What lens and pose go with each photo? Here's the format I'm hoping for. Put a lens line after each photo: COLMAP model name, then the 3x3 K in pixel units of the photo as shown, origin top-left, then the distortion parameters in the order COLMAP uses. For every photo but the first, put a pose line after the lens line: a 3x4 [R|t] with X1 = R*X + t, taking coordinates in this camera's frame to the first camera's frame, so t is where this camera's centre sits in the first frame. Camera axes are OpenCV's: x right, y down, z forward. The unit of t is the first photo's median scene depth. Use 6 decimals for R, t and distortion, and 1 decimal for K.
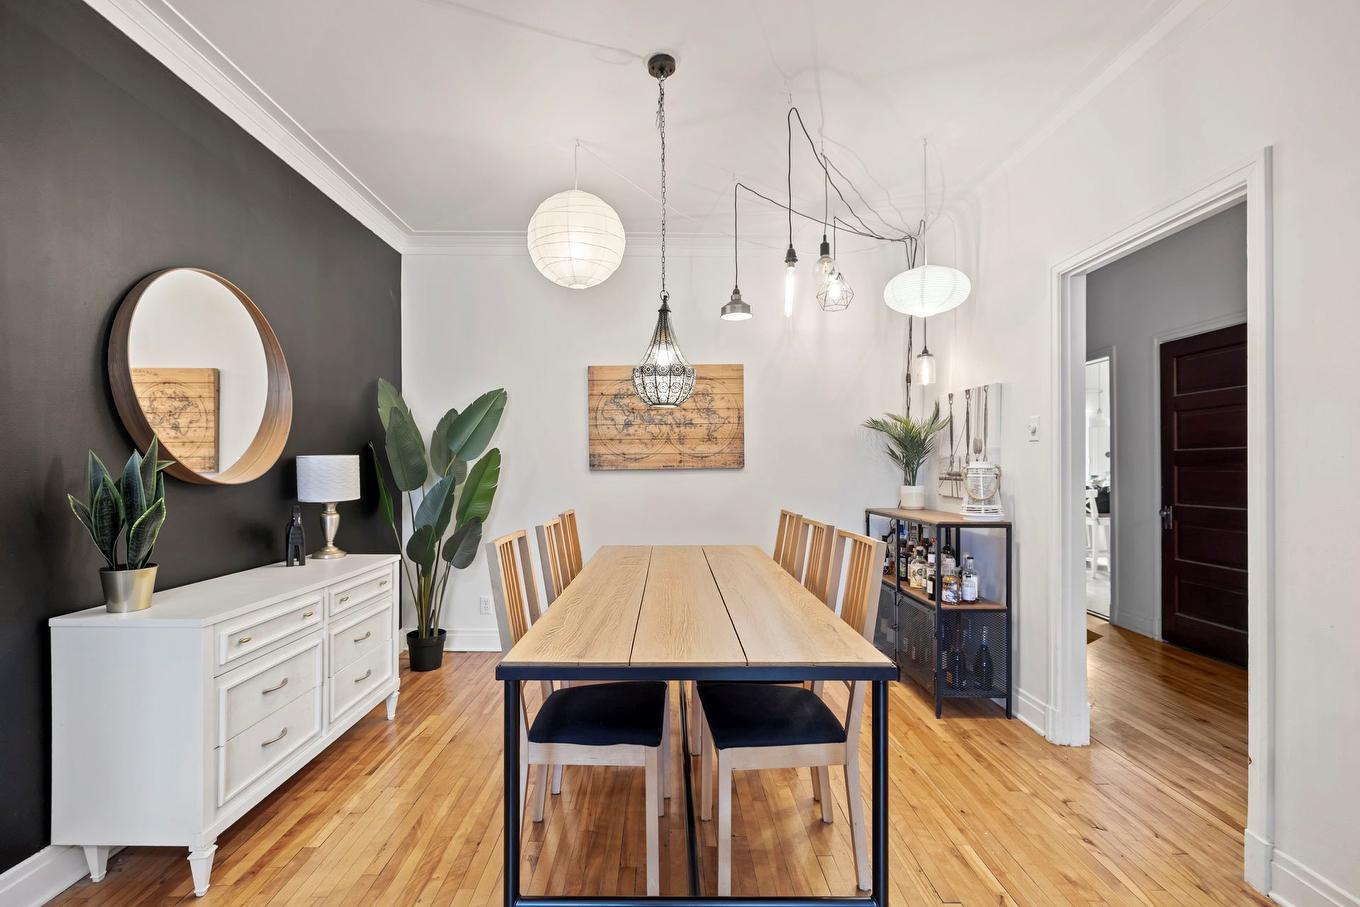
lens RADIAL K [[577.8, 0, 679.2], [0, 577.8, 464.3], [0, 0, 1]] dist [-0.001420, -0.000552]
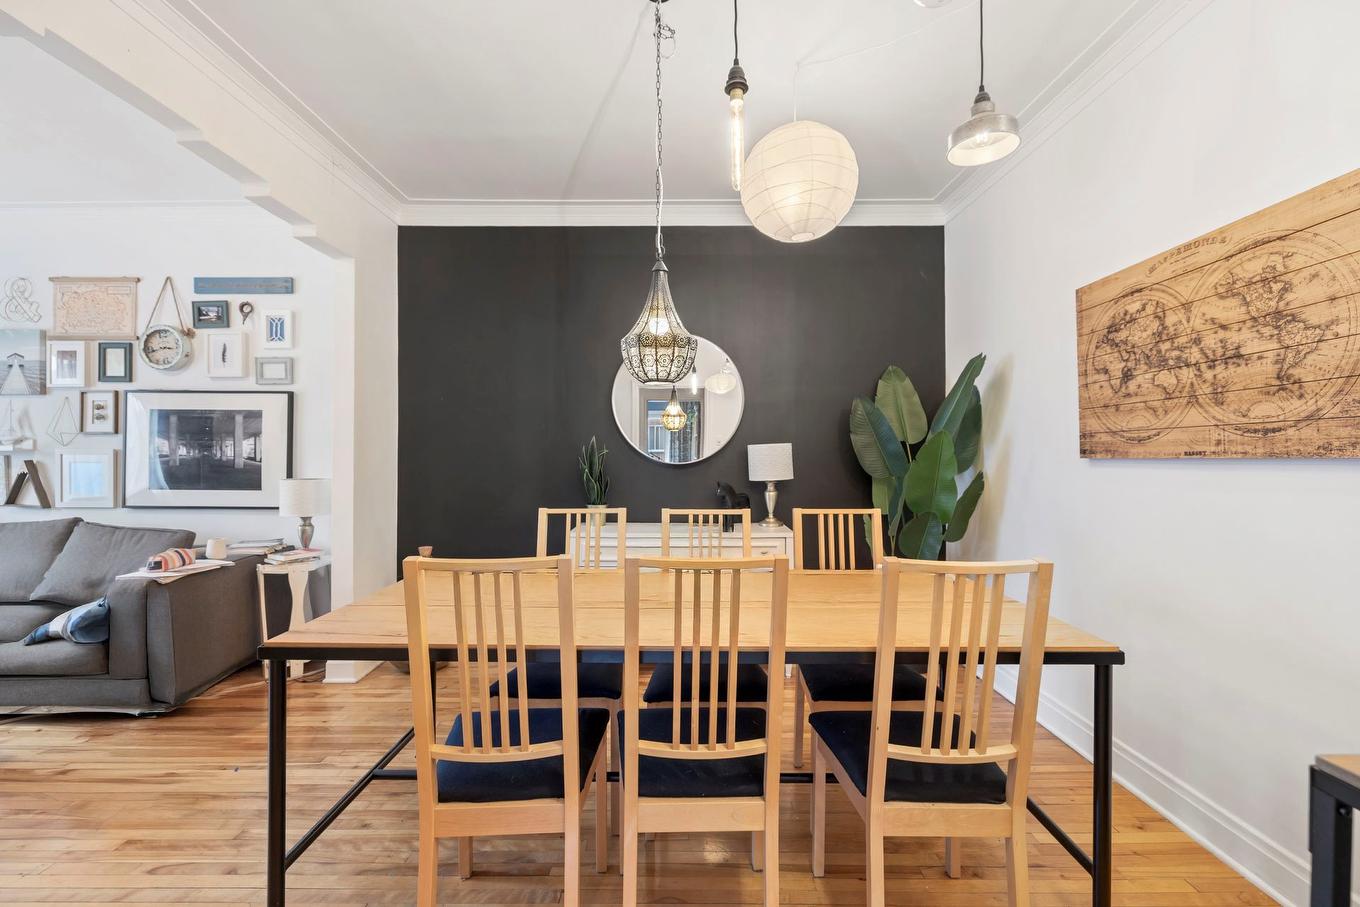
lens RADIAL K [[577.8, 0, 681.2], [0, 577.8, 451.5], [0, 0, 1]] dist [-0.001420, -0.000552]
pose [[-0.008771, 0.000931, -0.999961, 0.460412], [0.006826, 0.999976, 0.000871, -0.001350], [0.999938, -0.006818, -0.008777, 0.582796]]
